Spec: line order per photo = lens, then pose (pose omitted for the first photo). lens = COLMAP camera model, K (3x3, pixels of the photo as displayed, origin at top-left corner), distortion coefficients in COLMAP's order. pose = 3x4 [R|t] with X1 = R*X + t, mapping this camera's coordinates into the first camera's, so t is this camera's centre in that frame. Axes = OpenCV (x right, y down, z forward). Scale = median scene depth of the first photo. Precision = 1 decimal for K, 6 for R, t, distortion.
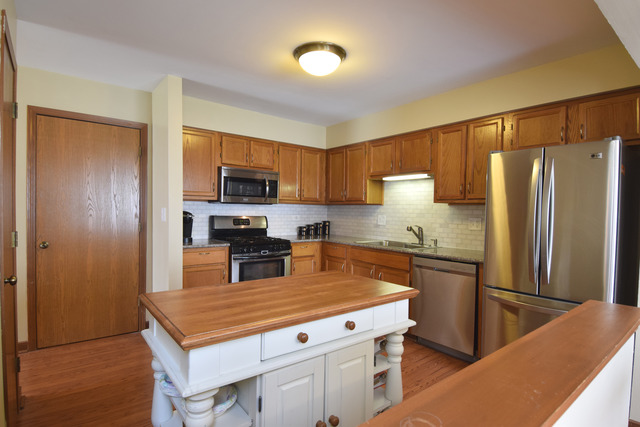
lens RADIAL K [[331.4, 0, 320.0], [0, 331.4, 213.5], [0, 0, 1]] dist [-0.010086, -0.001227]
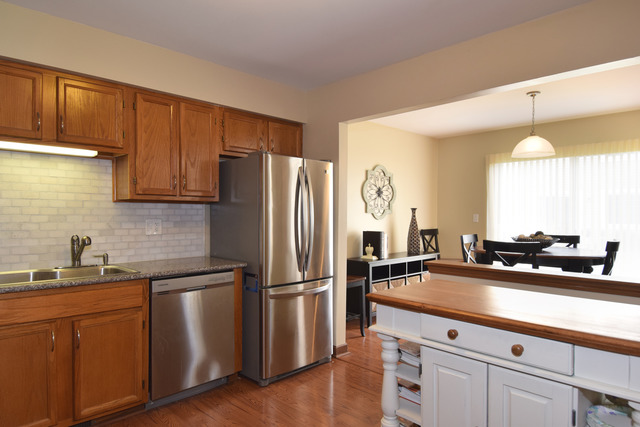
lens RADIAL K [[386.5, 0, 320.0], [0, 386.5, 213.5], [0, 0, 1]] dist [-0.001711, -0.000170]
pose [[-0.107230, -0.018799, 0.994056, -0.476983], [0.002643, 0.999812, 0.019193, -0.016556], [-0.994231, 0.004685, -0.107160, 0.706308]]
